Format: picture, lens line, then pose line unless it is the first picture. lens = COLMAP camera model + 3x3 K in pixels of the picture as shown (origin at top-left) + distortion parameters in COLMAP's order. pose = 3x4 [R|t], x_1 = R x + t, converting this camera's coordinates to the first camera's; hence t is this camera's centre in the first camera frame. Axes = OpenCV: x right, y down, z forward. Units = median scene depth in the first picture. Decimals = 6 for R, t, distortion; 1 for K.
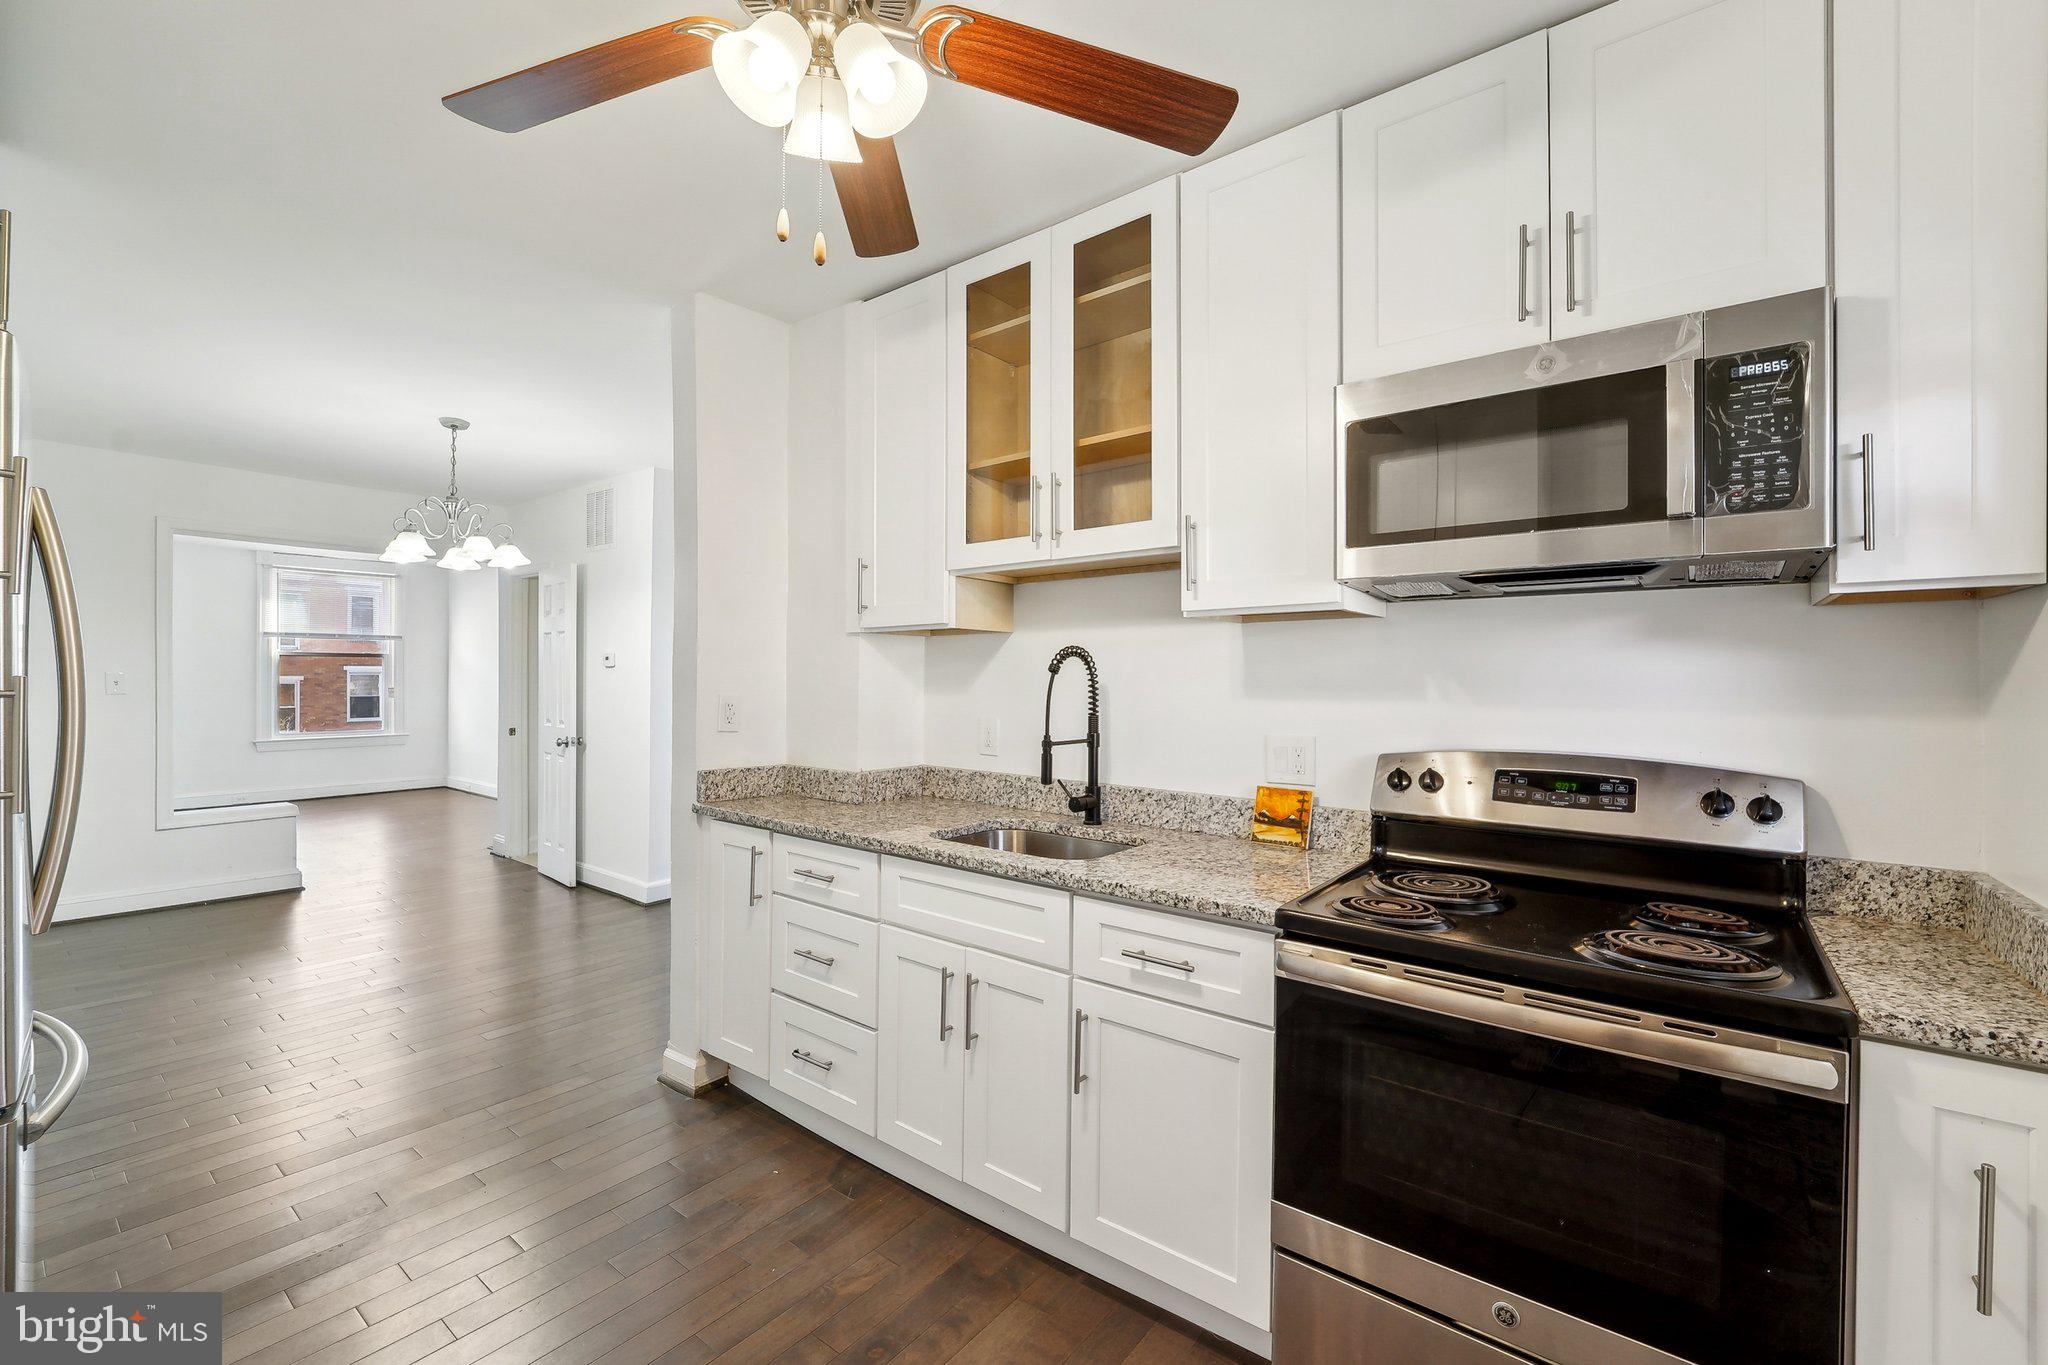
lens RADIAL K [[846.3, 0, 1036.5], [0, 846.3, 684.5], [0, 0, 1]] dist [-0.021027, 0.000255]
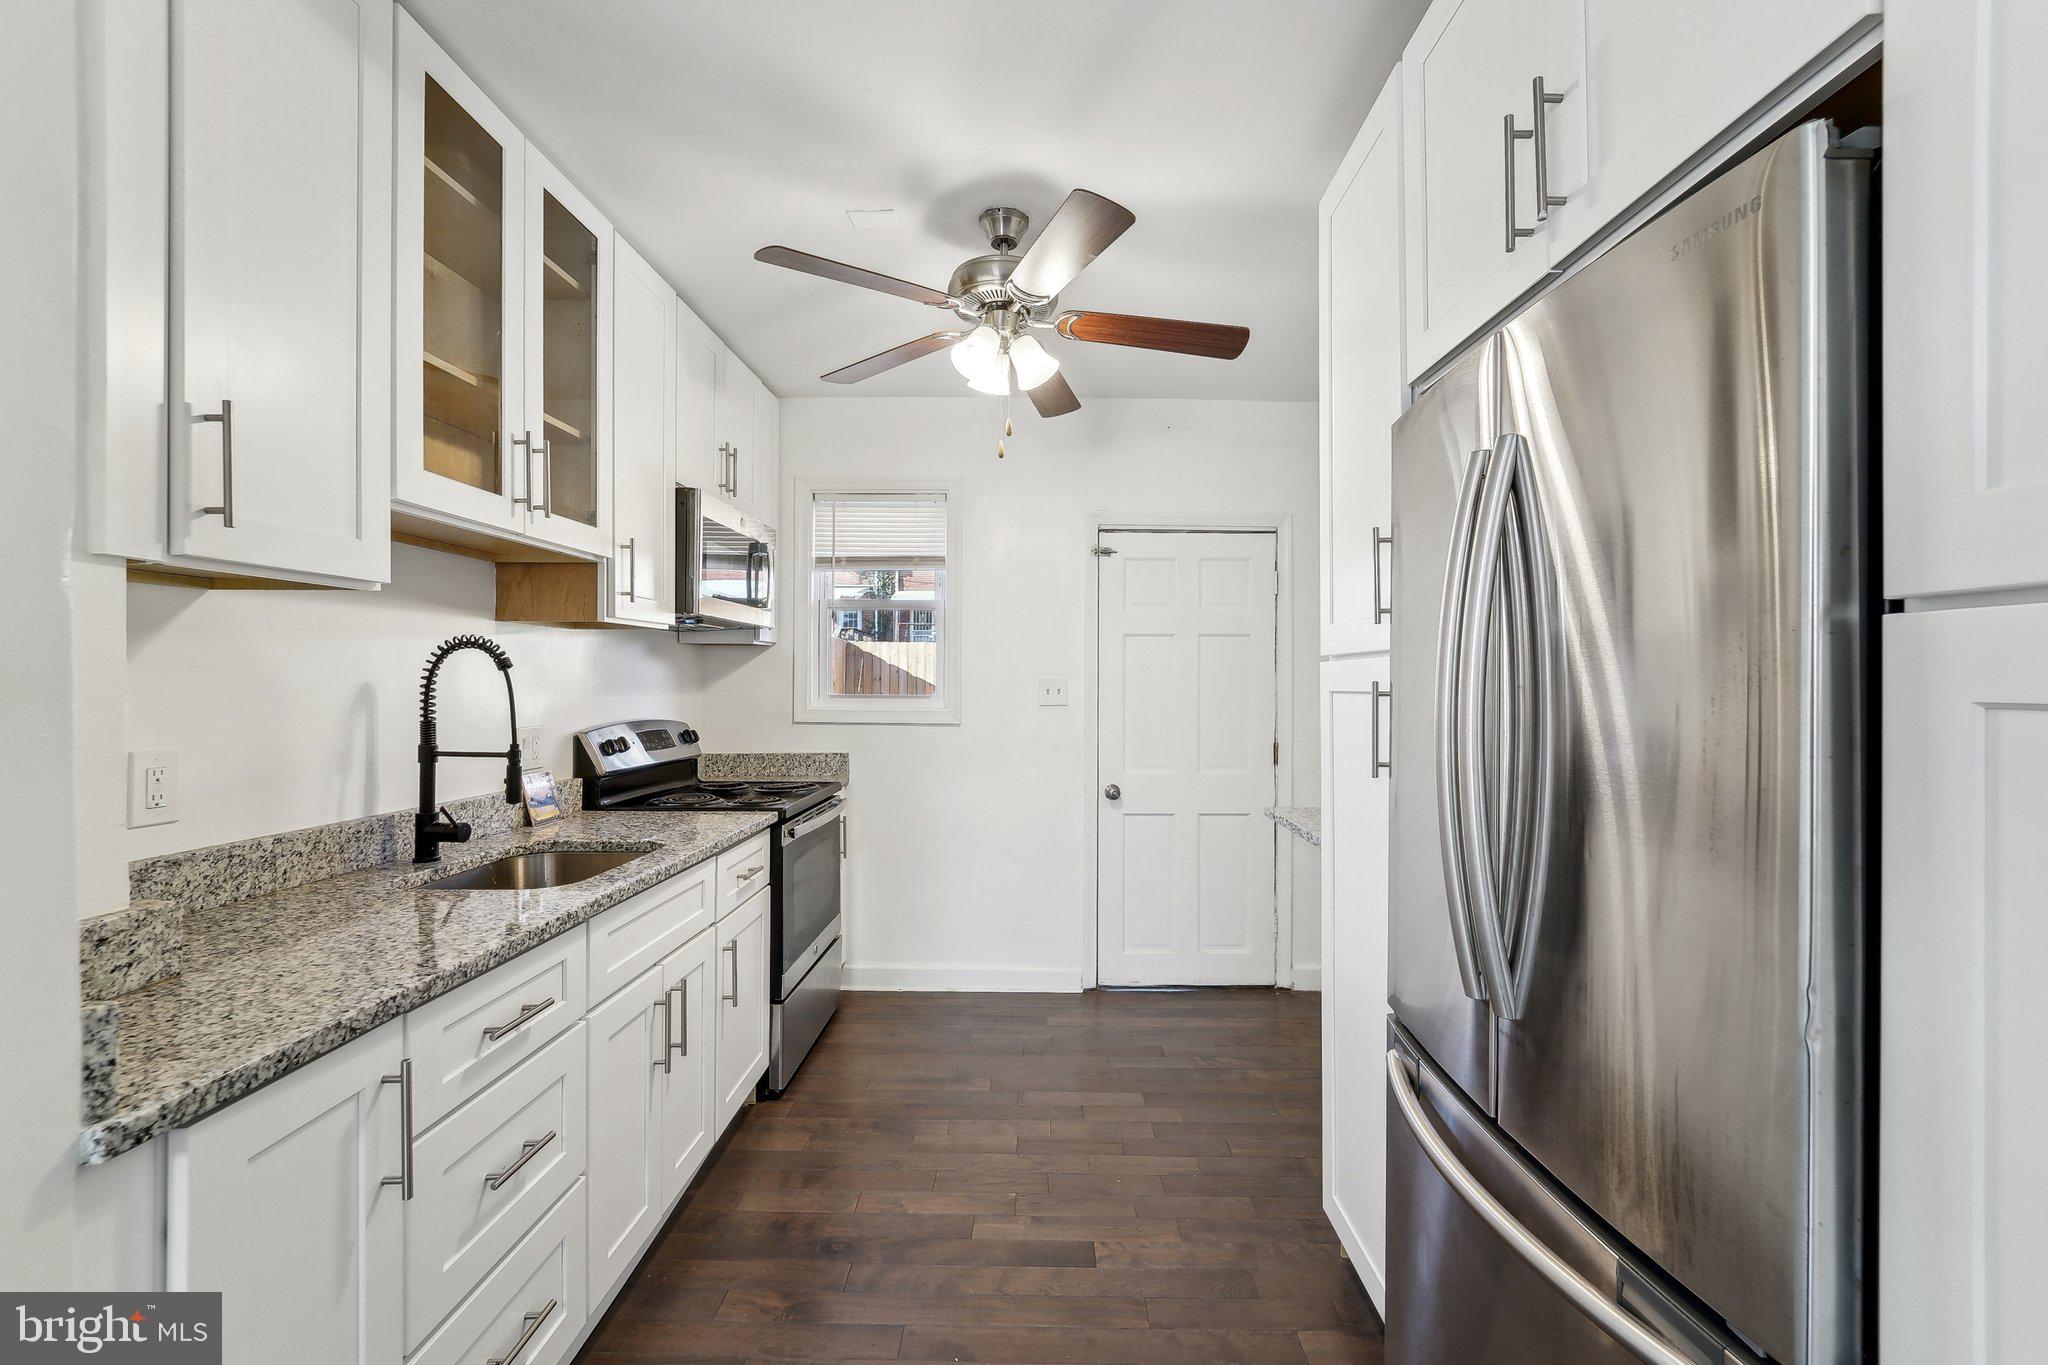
lens RADIAL K [[846.3, 0, 1022.3], [0, 846.3, 683.0], [0, 0, 1]] dist [-0.021027, 0.000255]
pose [[-0.590020, -0.007722, 0.807352, -0.944468], [-0.000355, 0.999957, 0.009305, -0.008091], [-0.807388, 0.005204, -0.589997, 1.079599]]
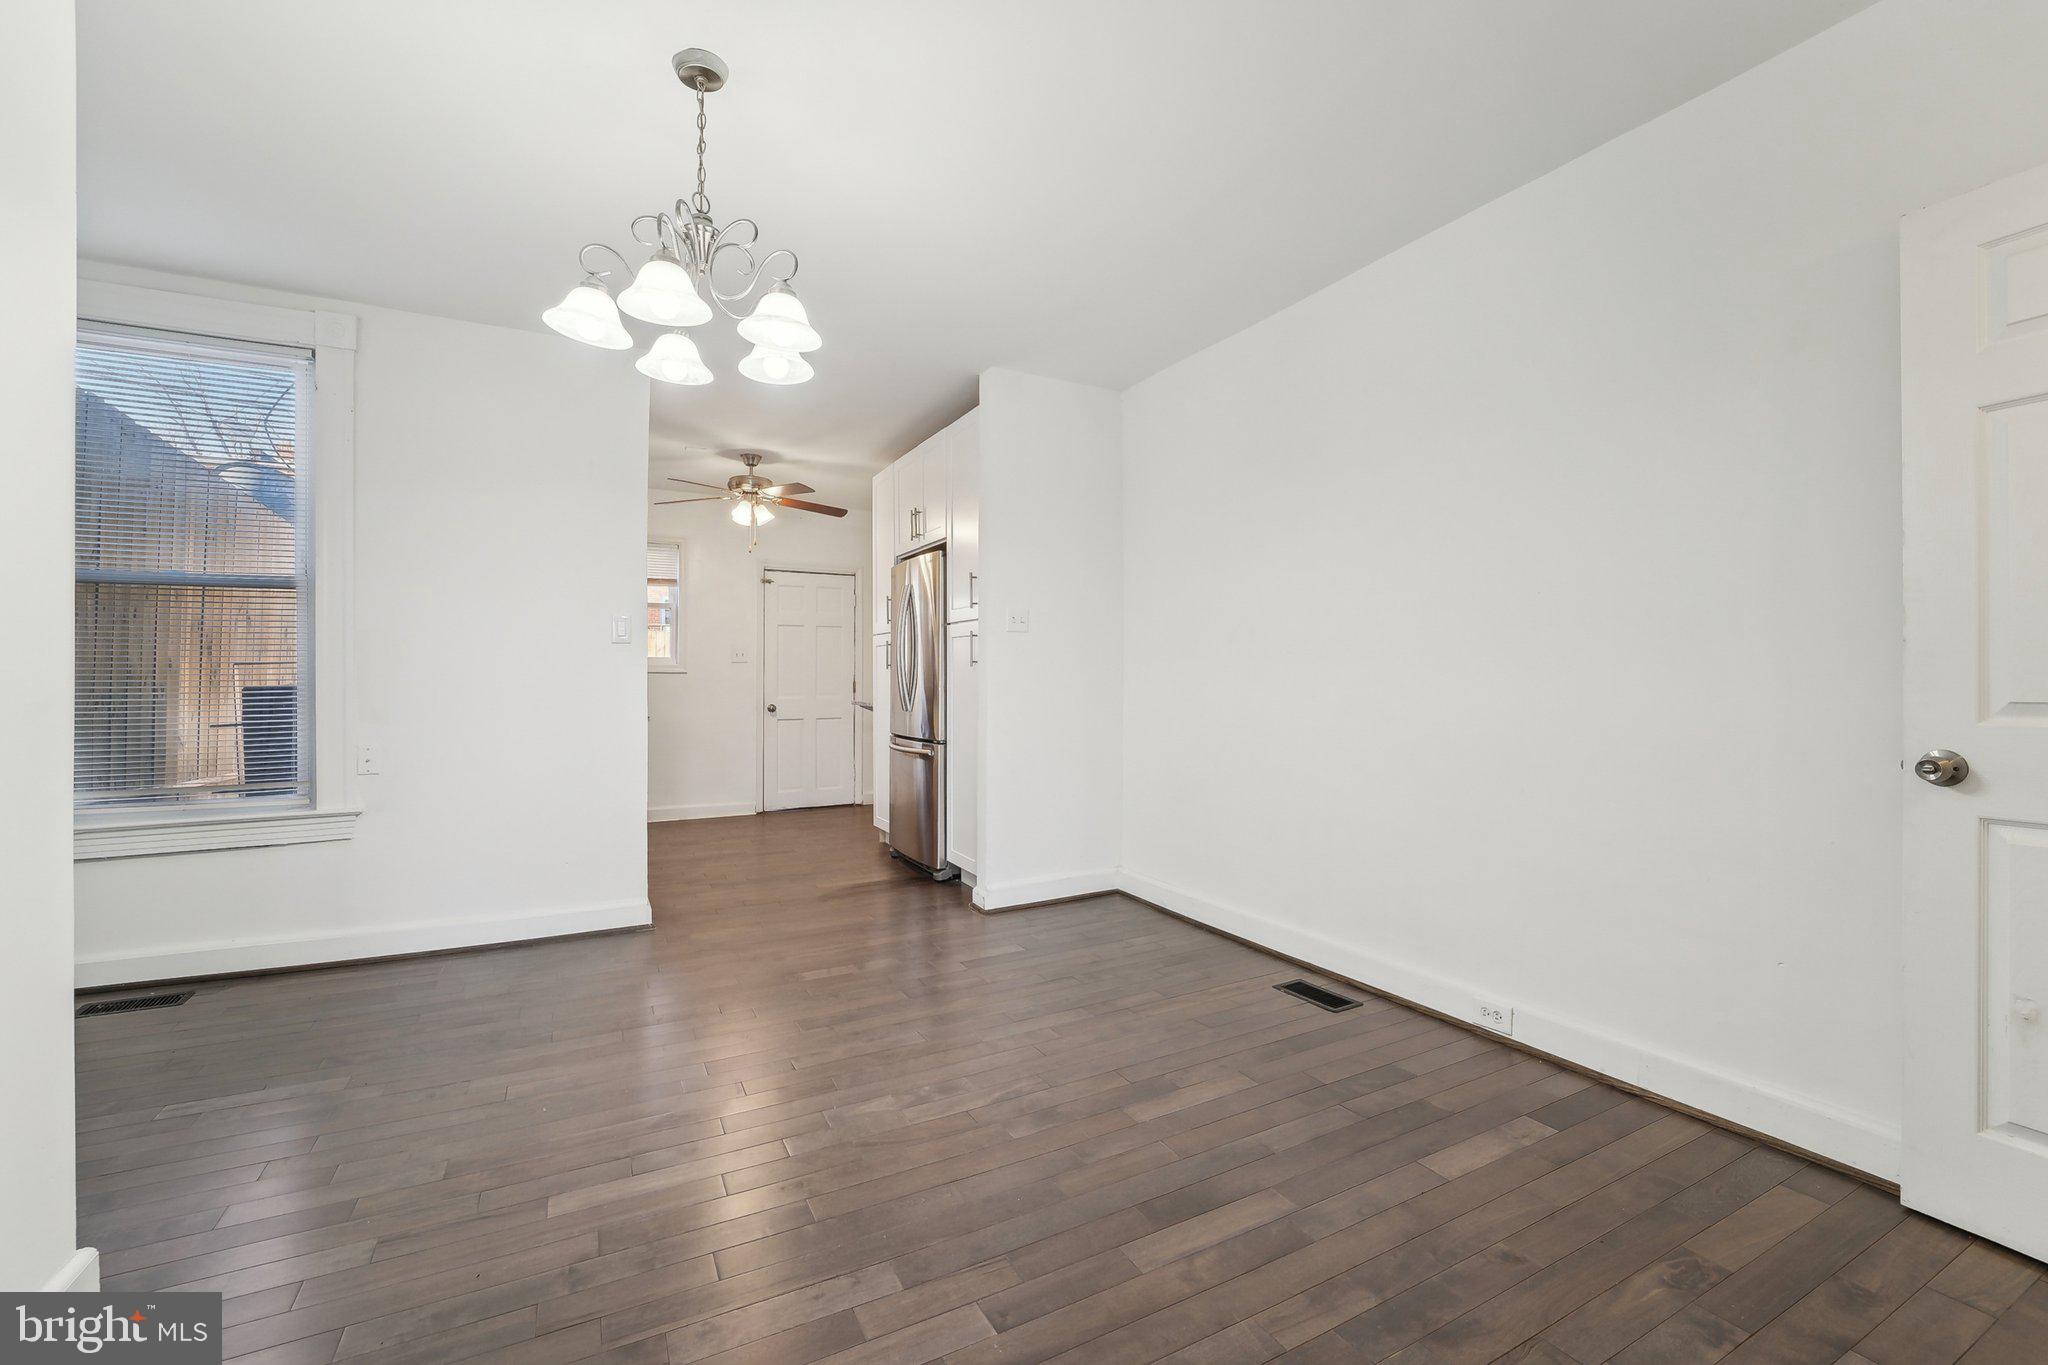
lens RADIAL K [[846.3, 0, 1023.0], [0, 846.3, 664.6], [0, 0, 1]] dist [-0.021027, 0.000255]
pose [[-0.902694, -0.001630, 0.430281, -1.850714], [-0.005729, 0.999950, -0.008231, 0.074187], [-0.430246, -0.009895, -0.902658, 2.315186]]
